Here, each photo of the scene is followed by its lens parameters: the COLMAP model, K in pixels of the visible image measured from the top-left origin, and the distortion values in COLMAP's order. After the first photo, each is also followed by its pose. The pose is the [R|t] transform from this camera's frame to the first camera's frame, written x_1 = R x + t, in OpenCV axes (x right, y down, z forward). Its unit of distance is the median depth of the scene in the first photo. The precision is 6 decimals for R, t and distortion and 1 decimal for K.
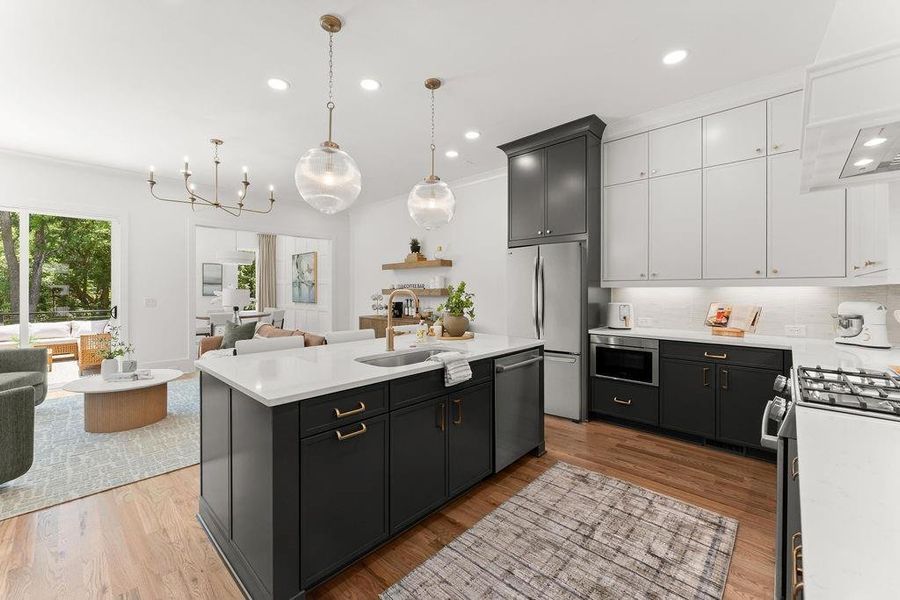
lens RADIAL K [[362.4, 0, 451.3], [0, 362.4, 294.5], [0, 0, 1]] dist [-0.002644, 0.000017]
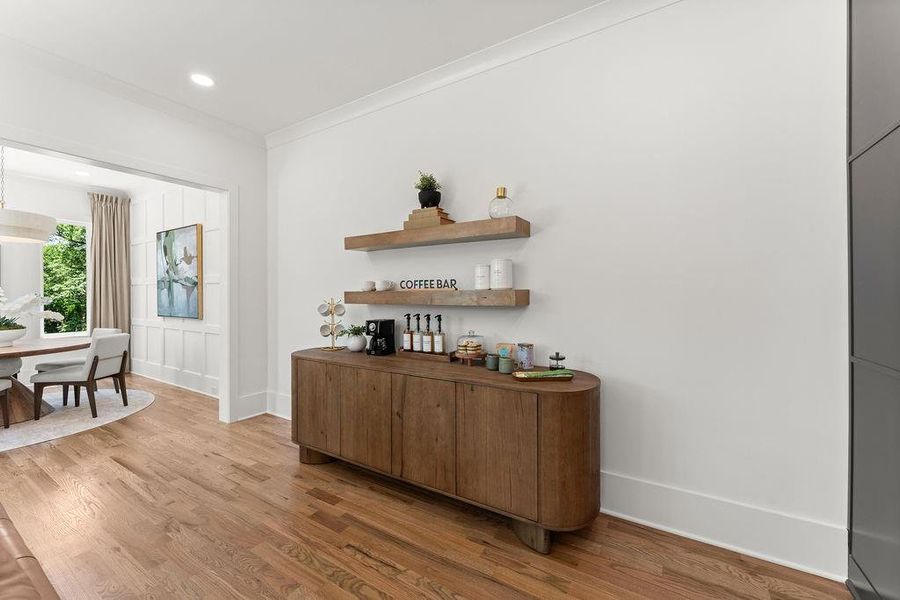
lens RADIAL K [[379.6, 0, 452.0], [0, 379.6, 302.8], [0, 0, 1]] dist [-0.010424, -0.000304]
pose [[0.982934, -0.001599, 0.183954, -0.144189], [0.001130, 0.999996, 0.002651, -0.001713], [-0.183958, -0.002398, 0.982931, 0.499803]]
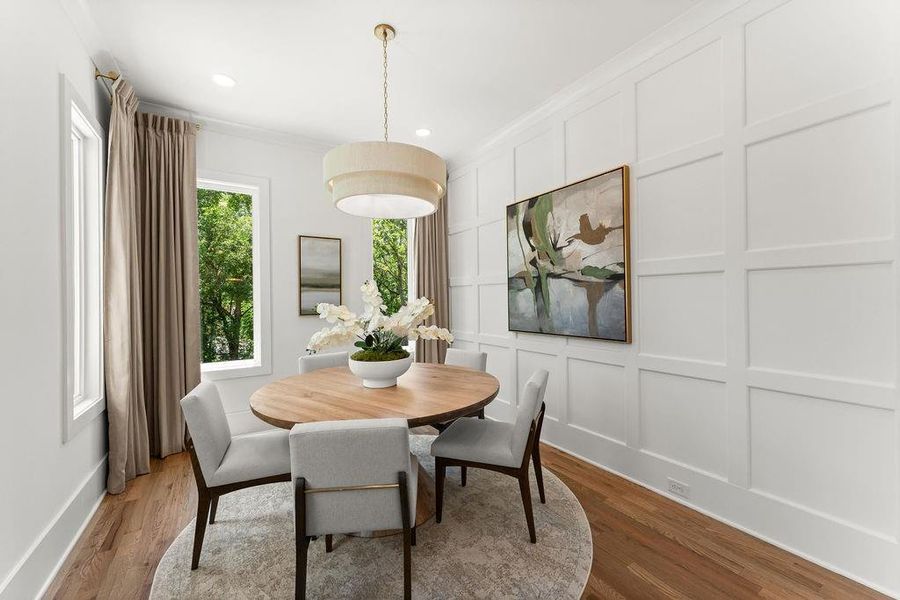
lens RADIAL K [[362.4, 0, 456.2], [0, 362.4, 304.2], [0, 0, 1]] dist [-0.002644, 0.000017]
pose [[0.967927, -0.008173, -0.251099, -0.573255], [0.007374, 0.999964, -0.004121, -0.008316], [0.251124, 0.002137, 0.967953, 0.903073]]
